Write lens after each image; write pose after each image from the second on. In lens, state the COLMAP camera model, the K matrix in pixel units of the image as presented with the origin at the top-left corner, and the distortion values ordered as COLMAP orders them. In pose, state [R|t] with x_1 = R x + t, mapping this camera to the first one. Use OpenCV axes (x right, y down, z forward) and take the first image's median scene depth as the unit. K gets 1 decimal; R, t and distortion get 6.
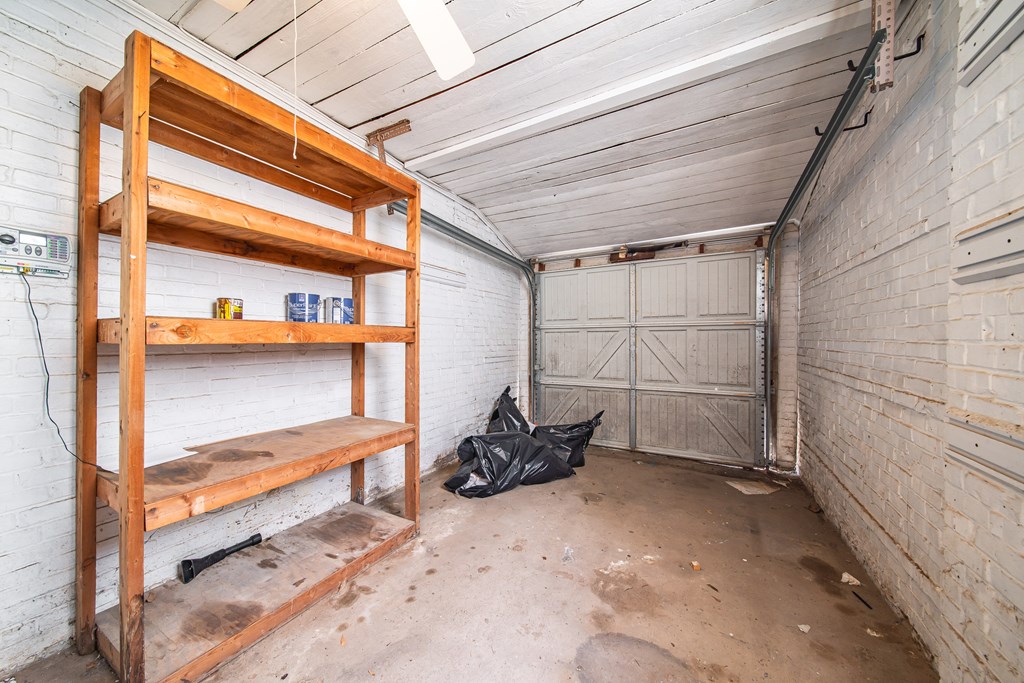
lens RADIAL K [[356.4, 0, 510.9], [0, 356.4, 342.3], [0, 0, 1]] dist [-0.000742, -0.000501]
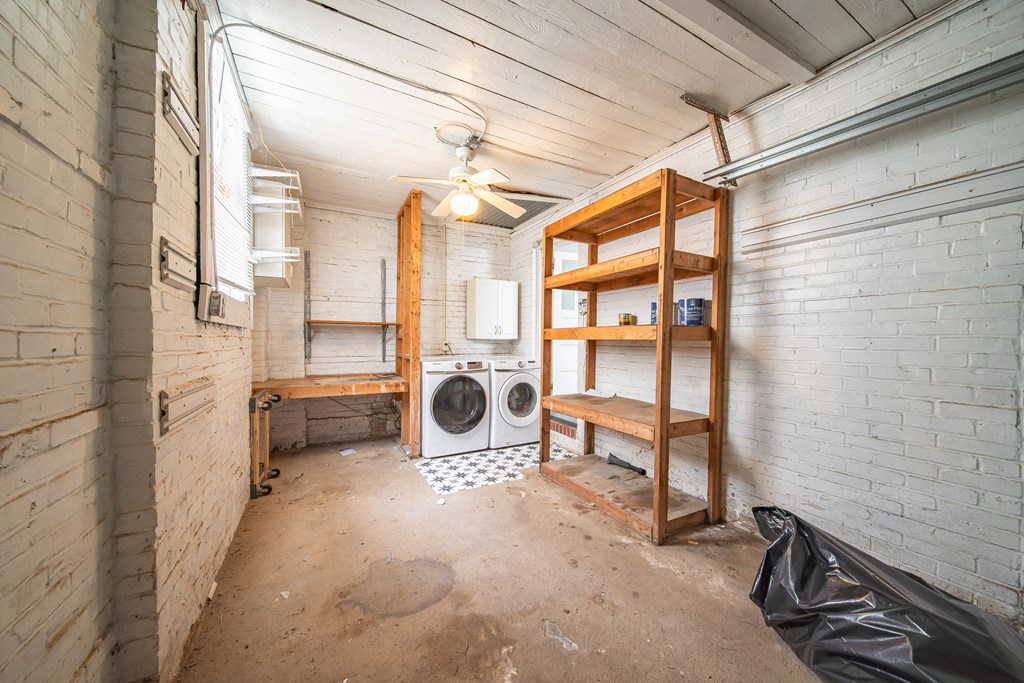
lens RADIAL K [[356.4, 0, 510.9], [0, 356.4, 342.3], [0, 0, 1]] dist [-0.000742, -0.000501]
pose [[-0.545218, 0.003622, -0.838287, 0.925131], [-0.012173, 0.999851, 0.012237, -0.002881], [0.838206, 0.016877, -0.545092, 1.479022]]
